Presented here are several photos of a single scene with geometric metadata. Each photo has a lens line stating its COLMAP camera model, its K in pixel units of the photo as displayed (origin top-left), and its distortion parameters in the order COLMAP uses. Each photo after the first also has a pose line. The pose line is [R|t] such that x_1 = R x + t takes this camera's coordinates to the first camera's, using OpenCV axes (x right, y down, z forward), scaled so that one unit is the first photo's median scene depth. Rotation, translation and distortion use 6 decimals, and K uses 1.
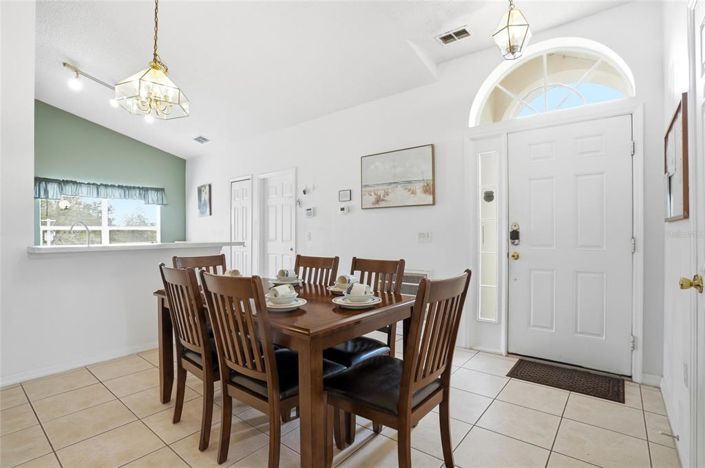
lens RADIAL K [[341.9, 0, 353.3], [0, 341.9, 232.6], [0, 0, 1]] dist [-0.026198, 0.000395]
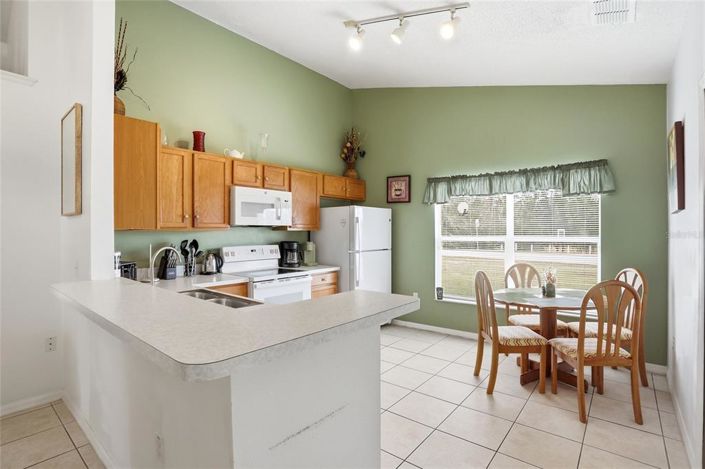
lens RADIAL K [[341.9, 0, 353.0], [0, 341.9, 235.8], [0, 0, 1]] dist [-0.026198, 0.000395]
pose [[-0.002914, 0.006950, -0.999972, -0.073759], [-0.008769, 0.999937, 0.006975, -0.023672], [0.999957, 0.008789, -0.002853, 0.803207]]
